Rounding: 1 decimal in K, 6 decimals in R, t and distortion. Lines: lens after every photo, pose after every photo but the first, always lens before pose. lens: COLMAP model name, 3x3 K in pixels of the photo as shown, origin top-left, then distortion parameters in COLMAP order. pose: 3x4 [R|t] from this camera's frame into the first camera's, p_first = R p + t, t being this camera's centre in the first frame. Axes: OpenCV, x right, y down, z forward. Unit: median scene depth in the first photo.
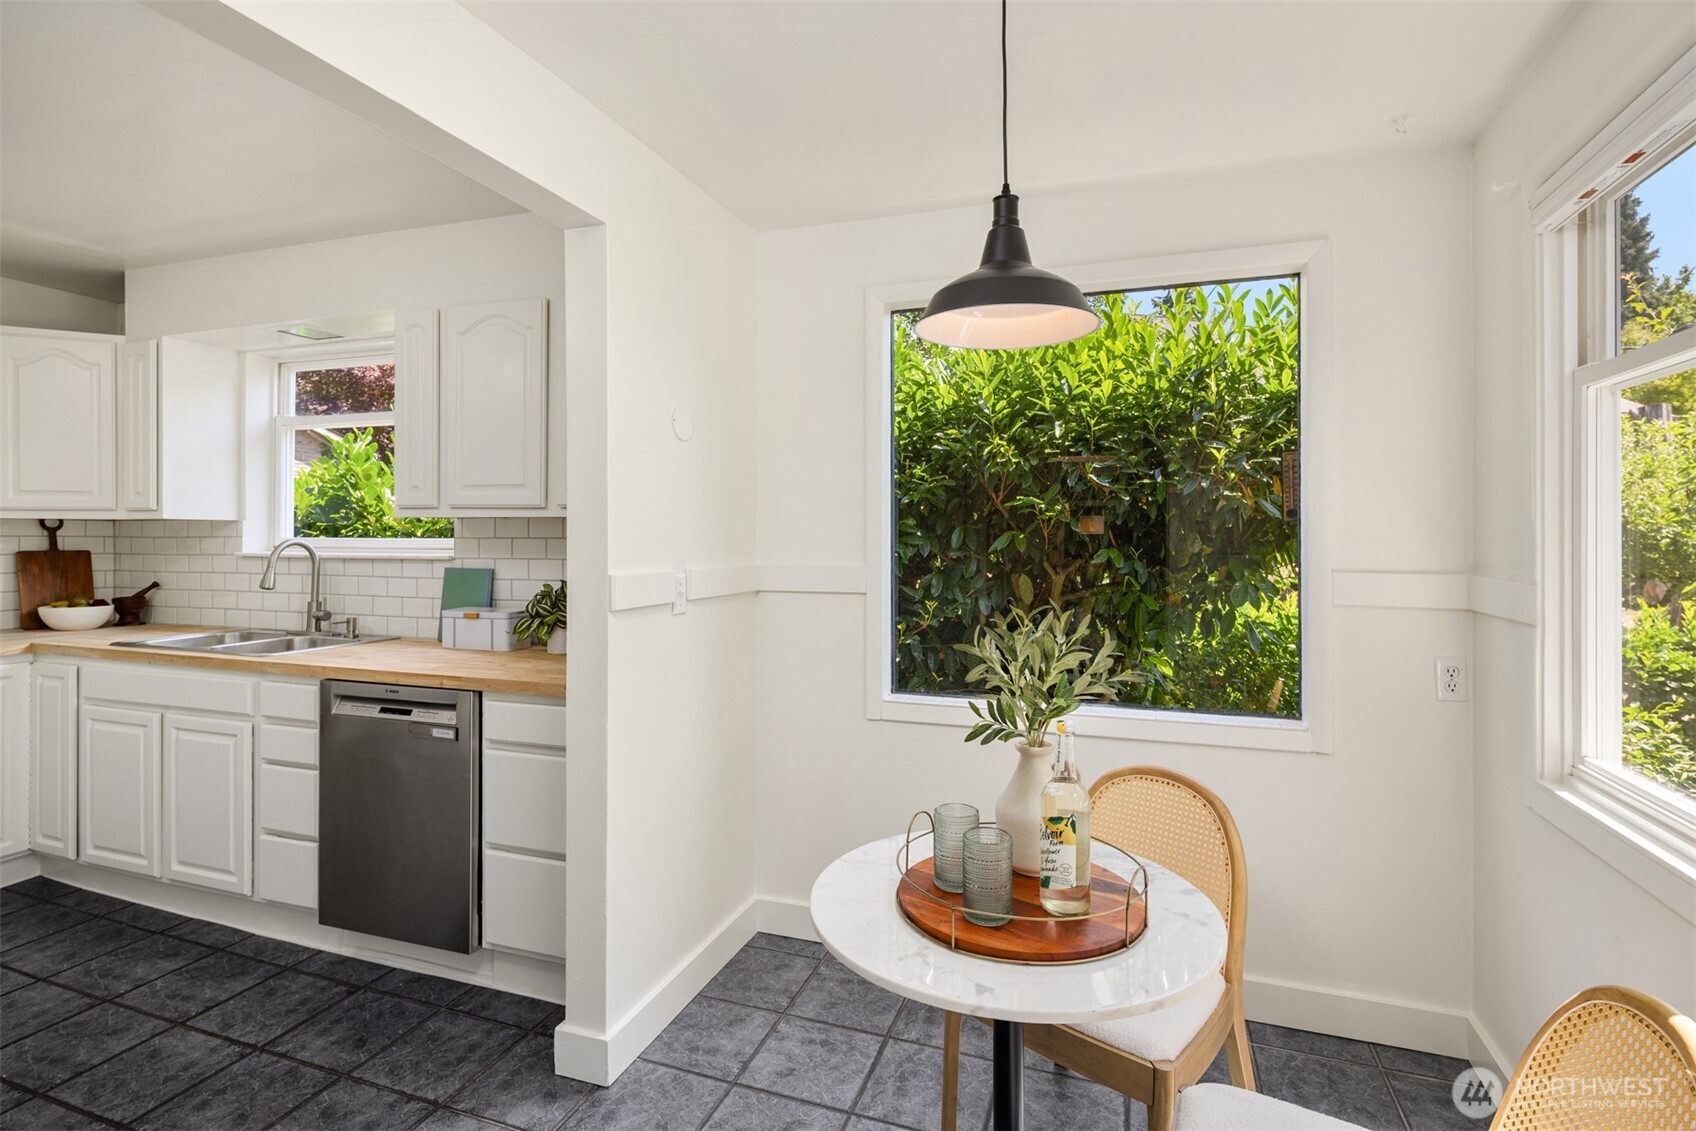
lens RADIAL K [[819.7, 0, 850.6], [0, 819.7, 532.7], [0, 0, 1]] dist [-0.001881, -0.000451]
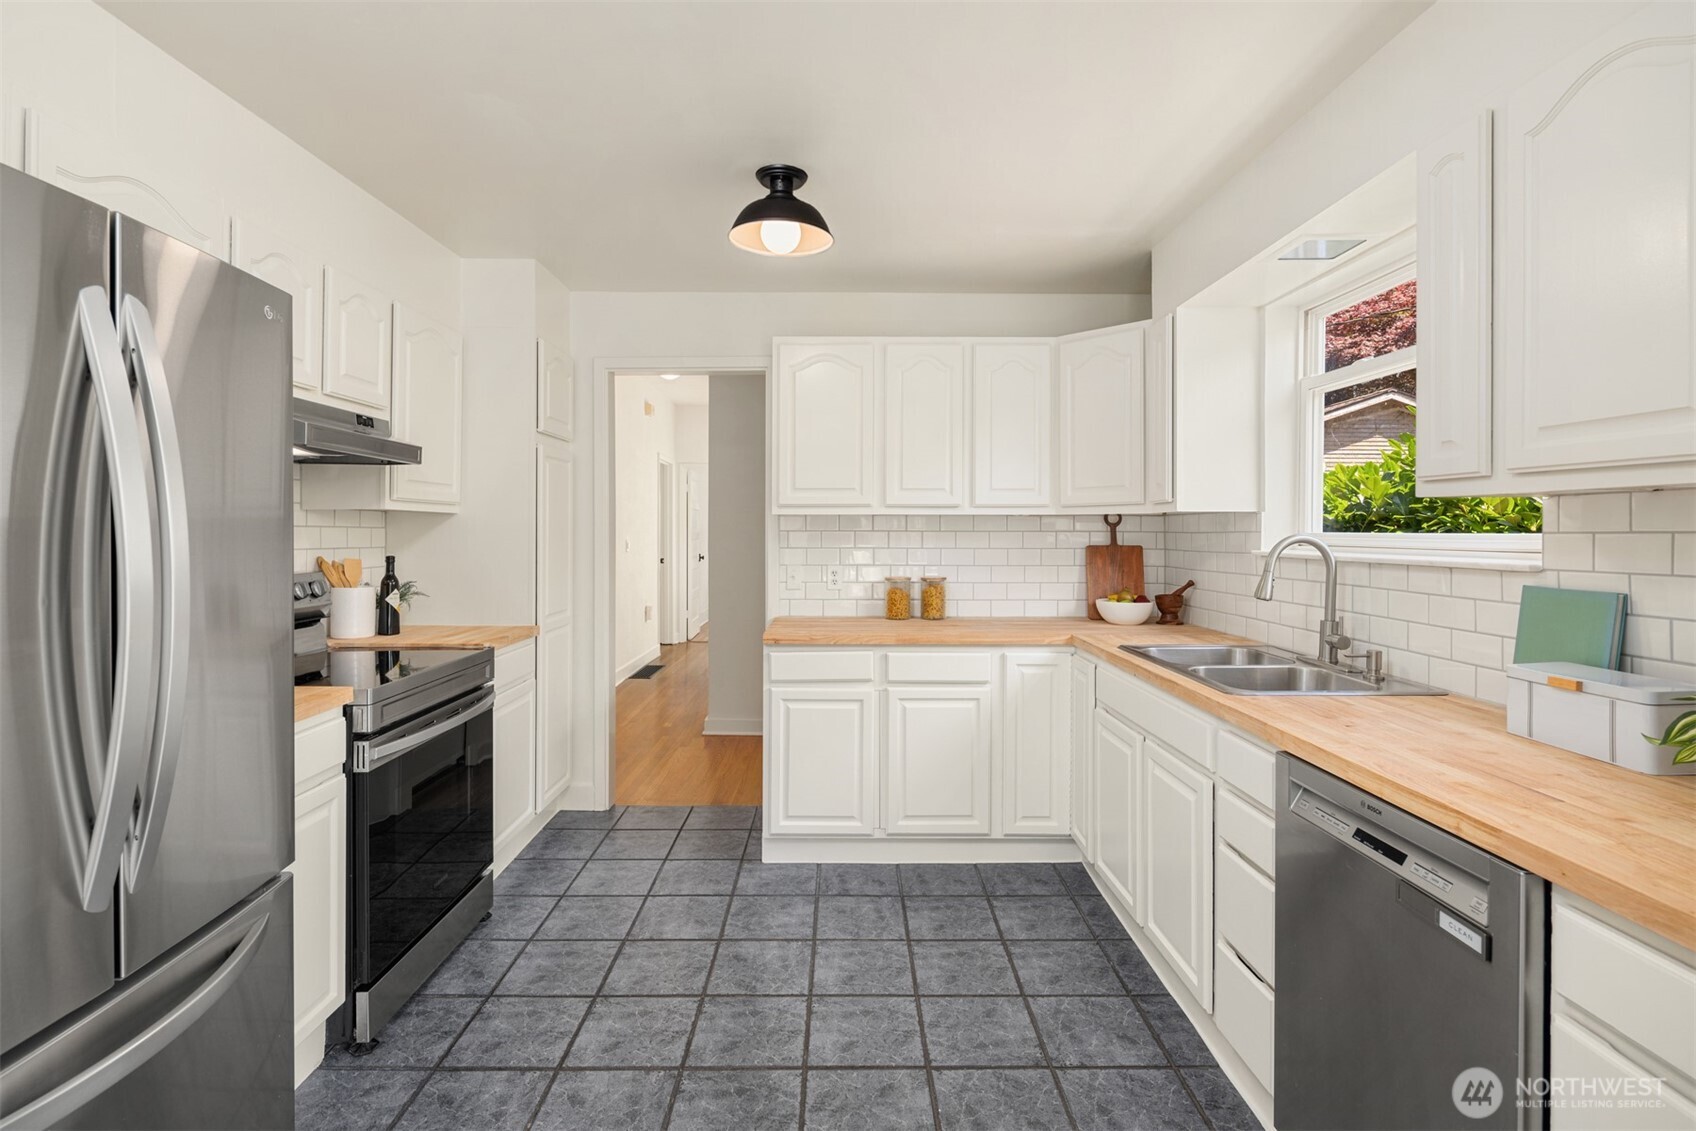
lens RADIAL K [[819.7, 0, 850.6], [0, 819.7, 532.7], [0, 0, 1]] dist [-0.001881, -0.000451]
pose [[0.338860, -0.000159, -0.940837, -0.116238], [0.003753, 0.999992, 0.001183, 0.003883], [0.940829, -0.003932, 0.338858, 0.354852]]
